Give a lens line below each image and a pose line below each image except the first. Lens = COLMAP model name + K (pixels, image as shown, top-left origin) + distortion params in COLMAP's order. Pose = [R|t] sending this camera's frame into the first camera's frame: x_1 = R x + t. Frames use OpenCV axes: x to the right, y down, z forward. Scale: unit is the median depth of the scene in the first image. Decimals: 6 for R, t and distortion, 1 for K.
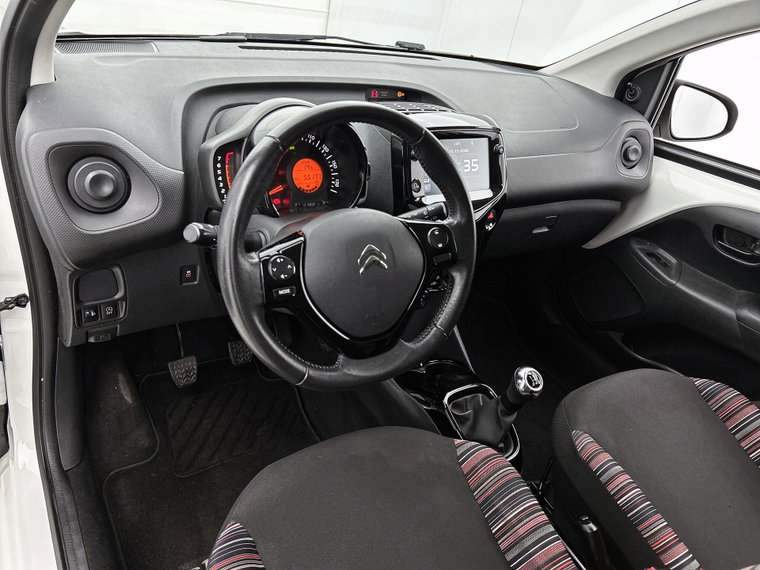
lens RADIAL K [[579.6, 0, 382.3], [0, 579.6, 292.1], [0, 0, 1]] dist [0.063805, -0.059262]
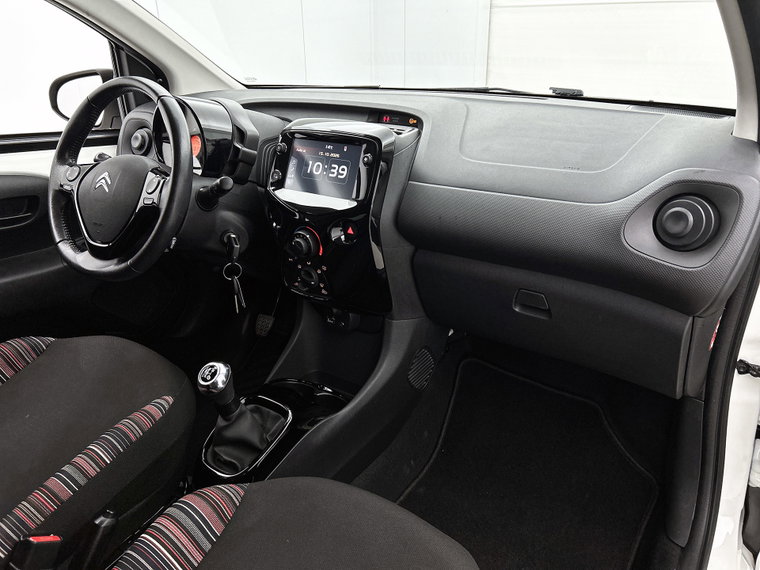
lens RADIAL K [[579.6, 0, 384.9], [0, 579.6, 288.8], [0, 0, 1]] dist [0.063805, -0.059262]
pose [[0.394336, 0.207876, -0.895146, 1.110796], [-0.420832, 0.906789, 0.025192, -0.103831], [0.816946, 0.366772, 0.445060, 0.739701]]
